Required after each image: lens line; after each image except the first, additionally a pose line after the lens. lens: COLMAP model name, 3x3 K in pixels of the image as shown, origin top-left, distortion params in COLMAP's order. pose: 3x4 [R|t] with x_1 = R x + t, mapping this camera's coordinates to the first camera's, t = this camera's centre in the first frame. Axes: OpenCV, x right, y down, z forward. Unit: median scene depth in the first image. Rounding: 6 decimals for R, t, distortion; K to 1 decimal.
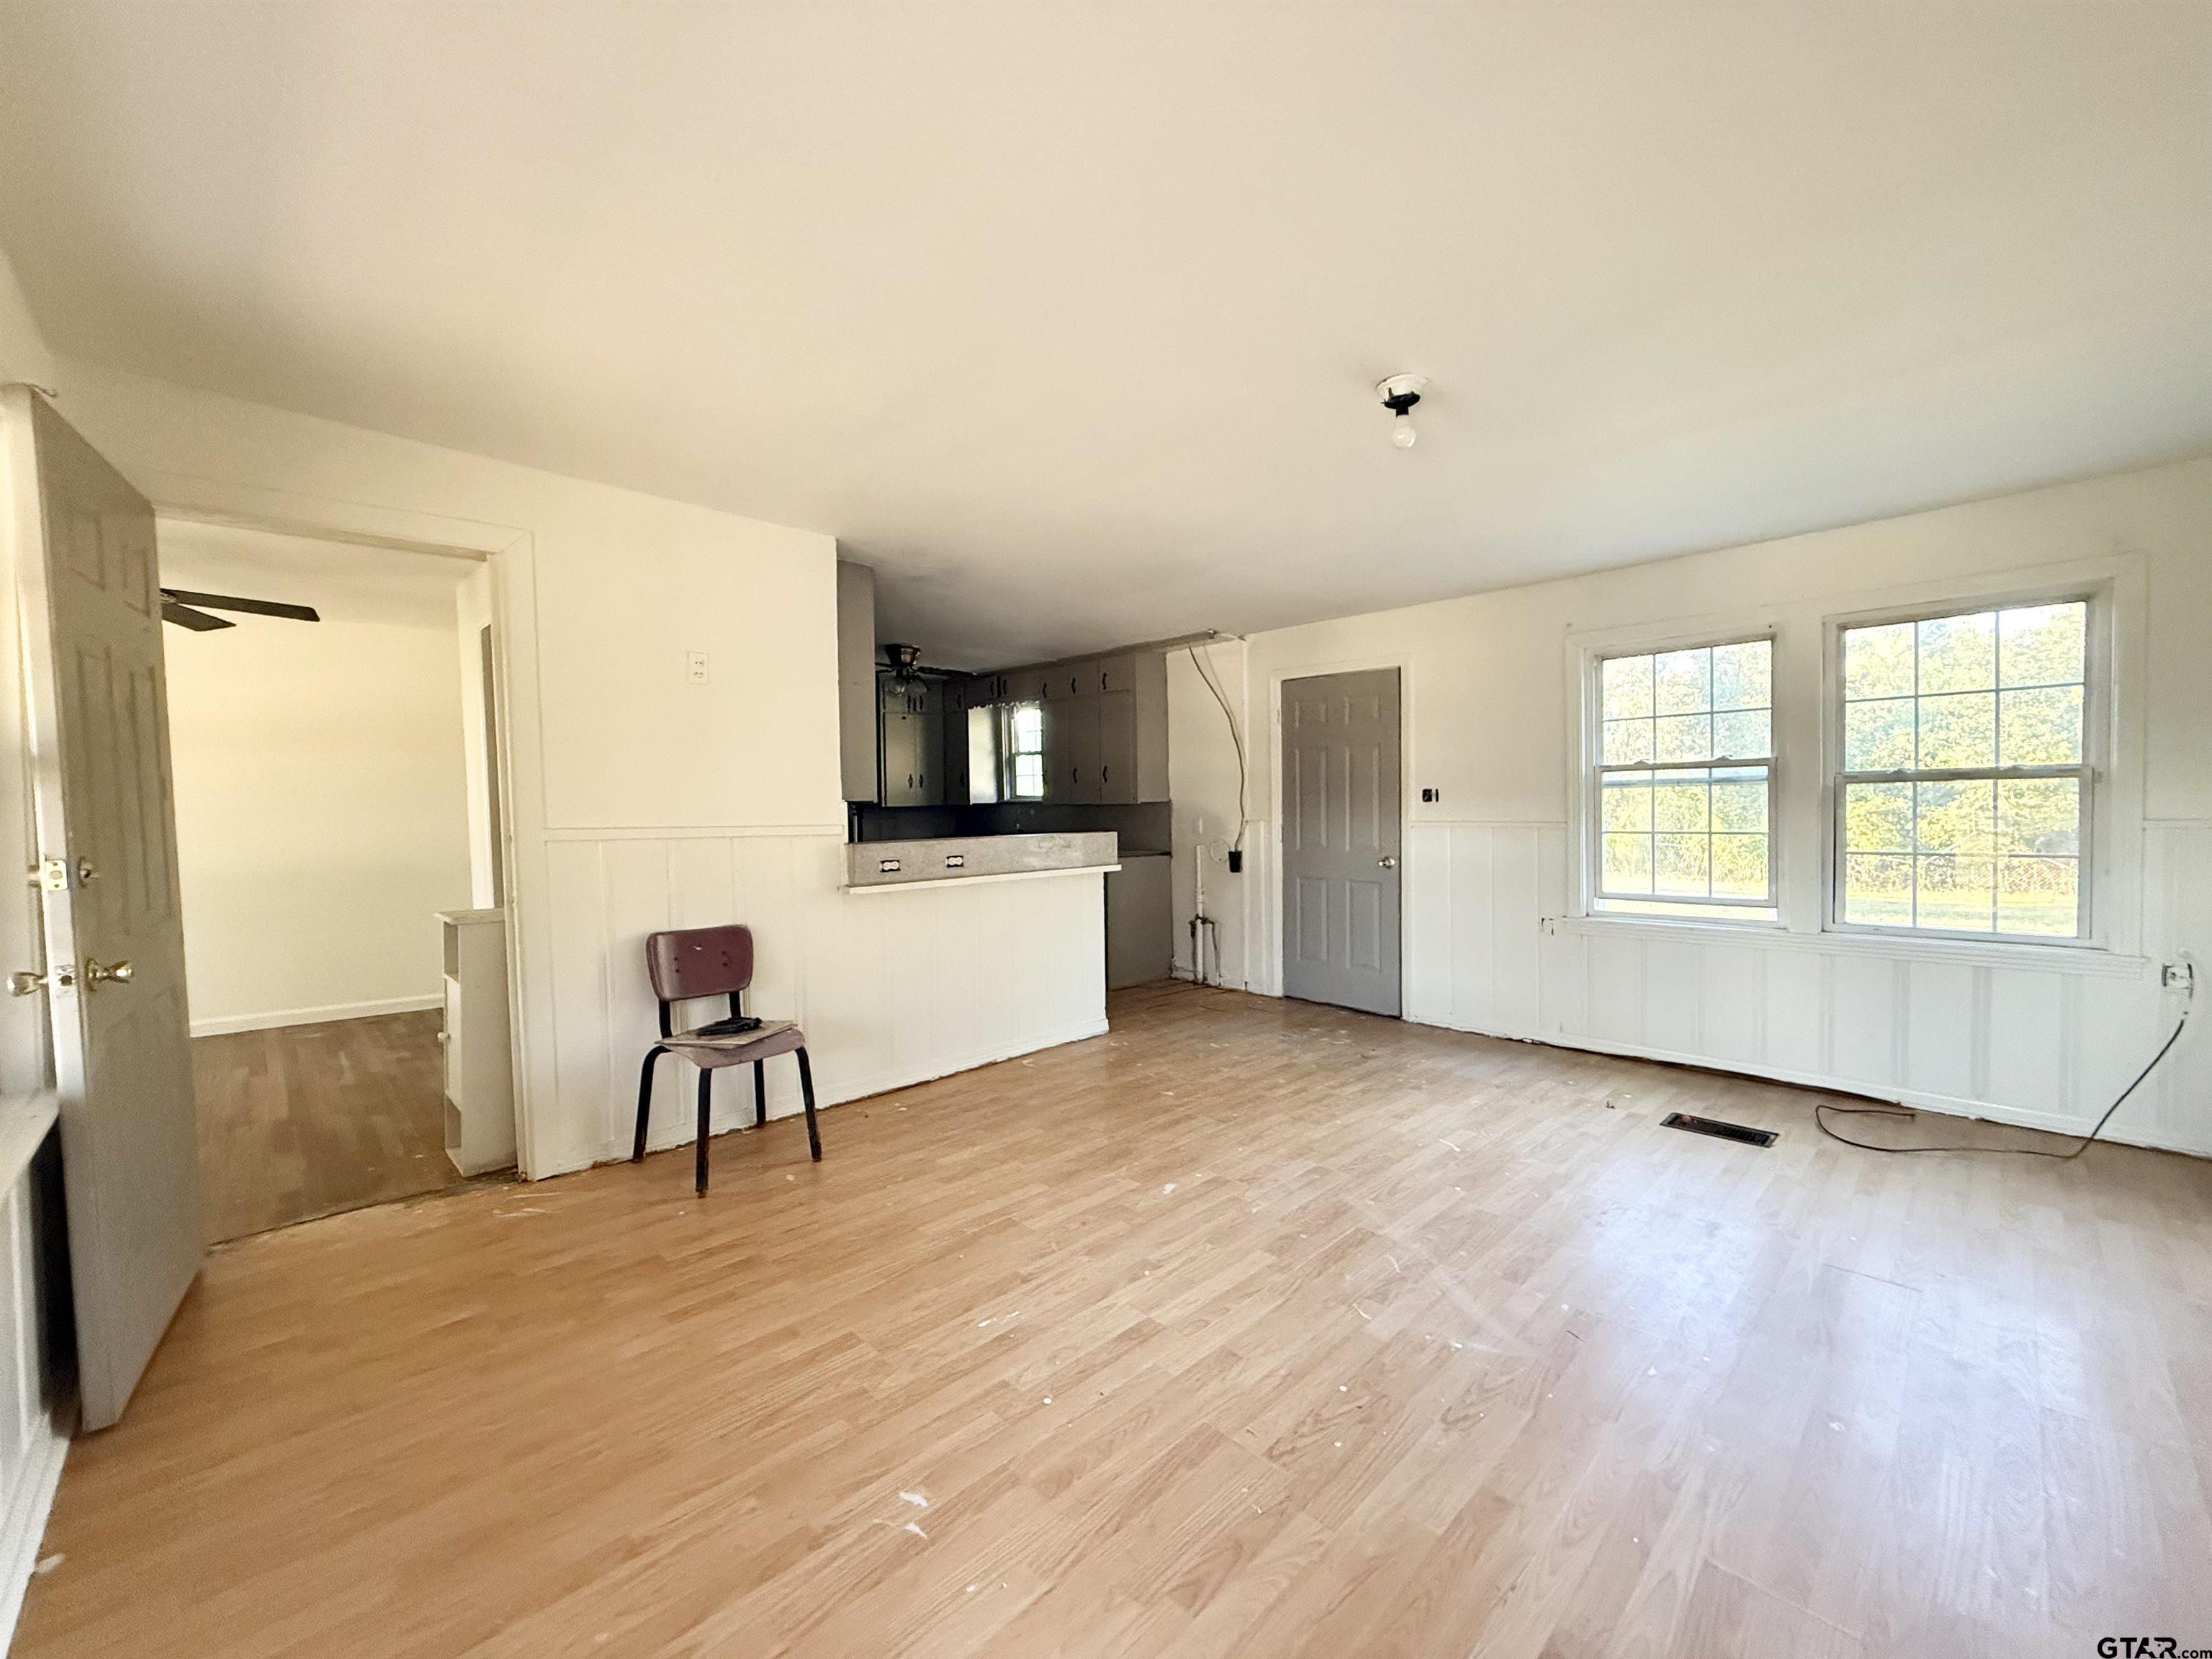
lens RADIAL K [[880.3, 0, 1104.1], [0, 880.3, 823.0], [0, 0, 1]] dist [0.000655, 0.000380]
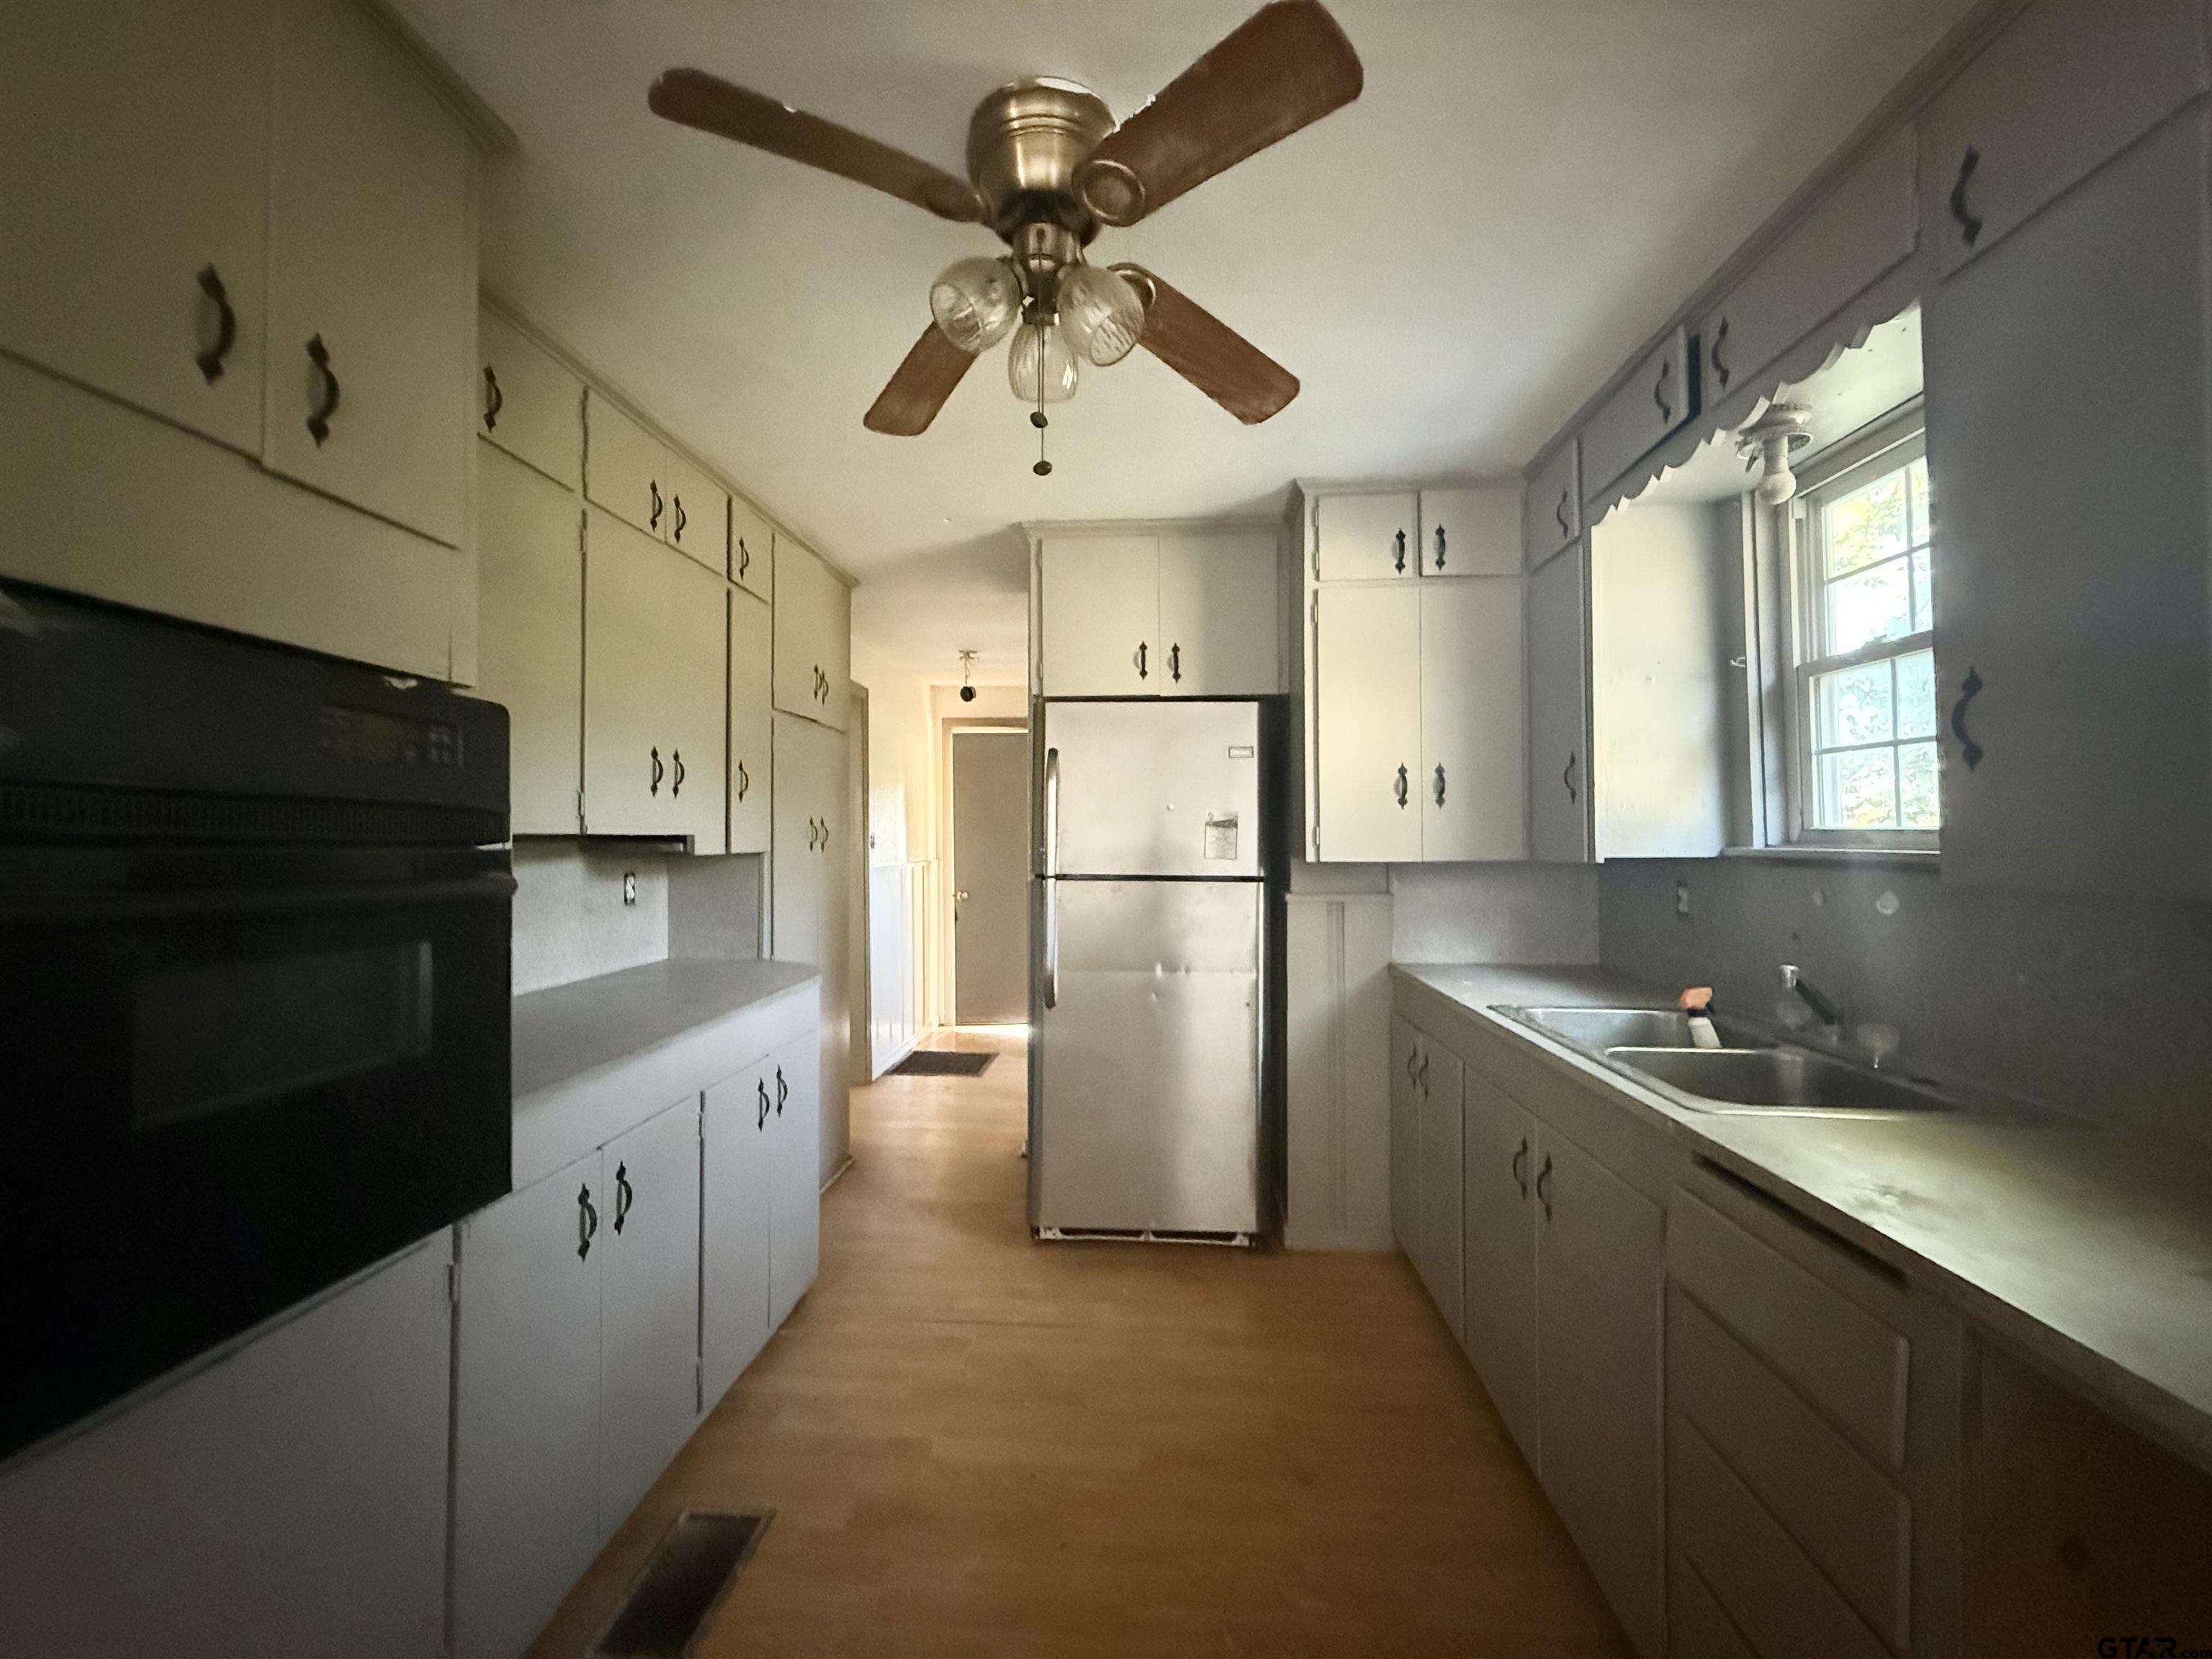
lens RADIAL K [[872.3, 0, 1090.4], [0, 872.3, 829.4], [0, 0, 1]] dist [0.000196, 0.000073]
pose [[0.667857, 0.001646, -0.744288, -0.028646], [-0.026566, 0.999413, -0.021628, -0.011381], [0.743815, 0.034217, 0.667509, 0.376308]]
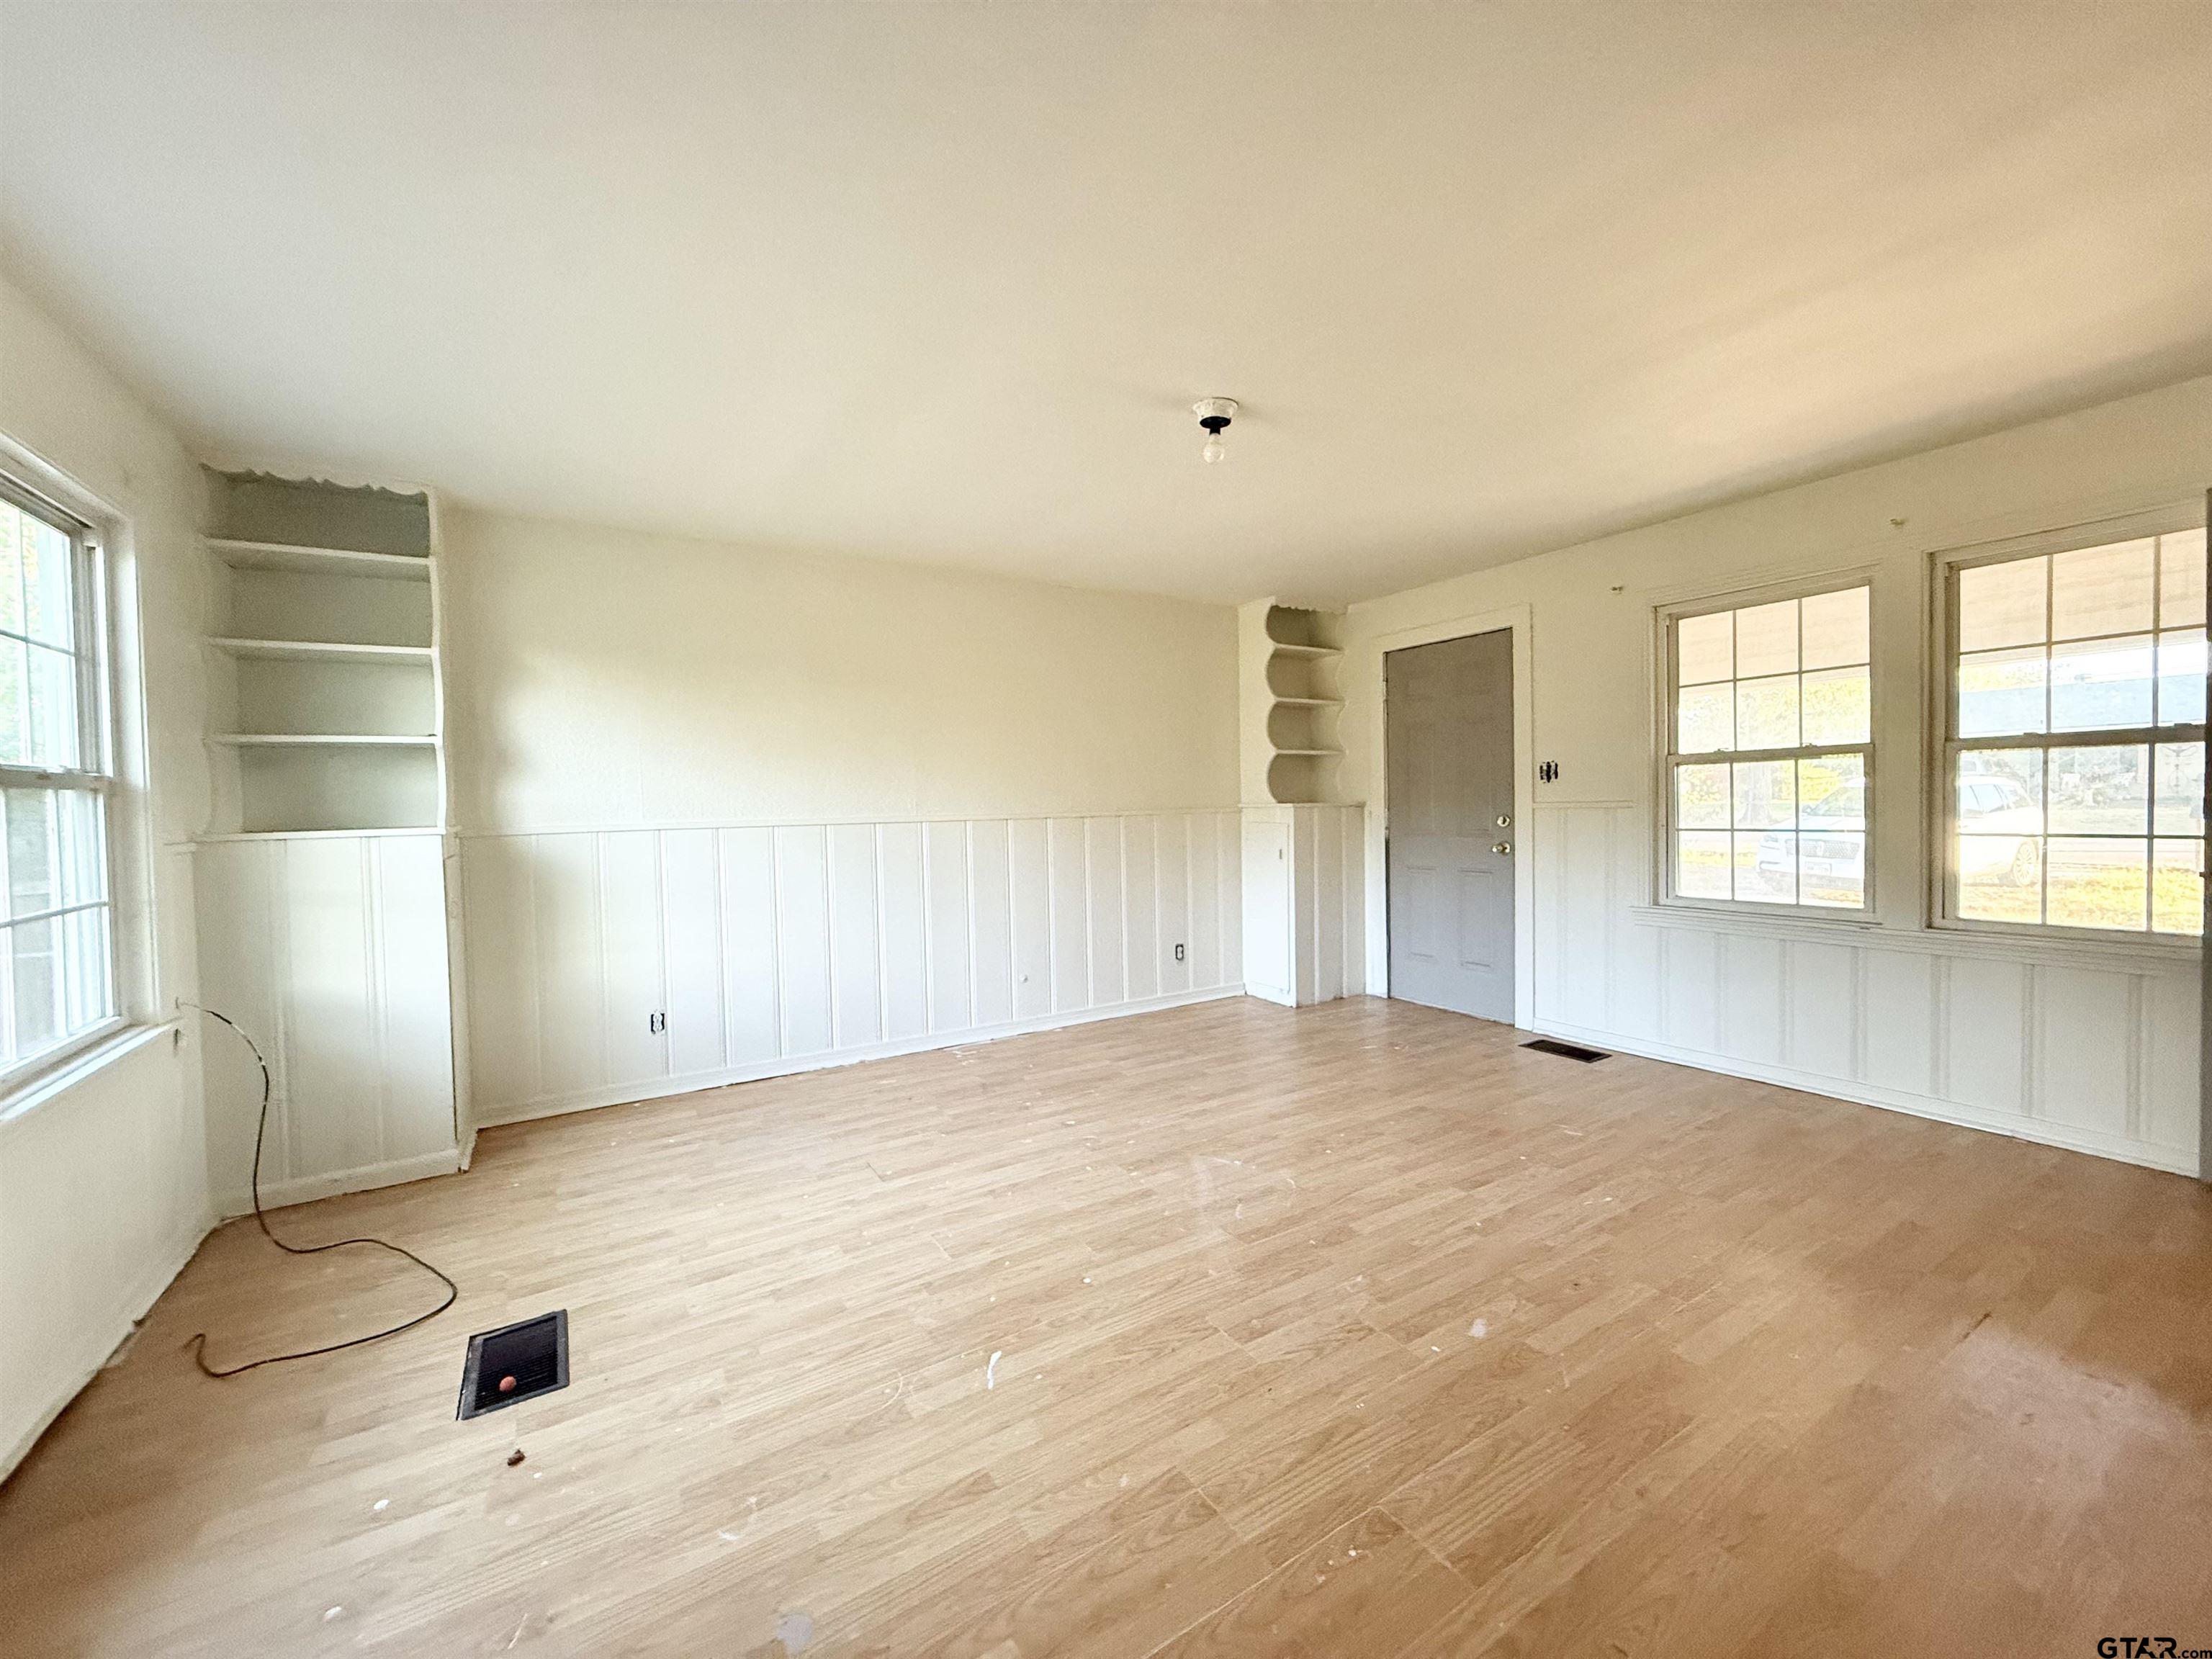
lens RADIAL K [[880.3, 0, 1104.1], [0, 880.3, 823.0], [0, 0, 1]] dist [0.000655, 0.000380]
pose [[-0.976154, 0.027470, 0.215334, 0.236495], [0.037978, 0.998273, 0.044811, -0.034389], [-0.213731, 0.051920, -0.975512, 2.016014]]
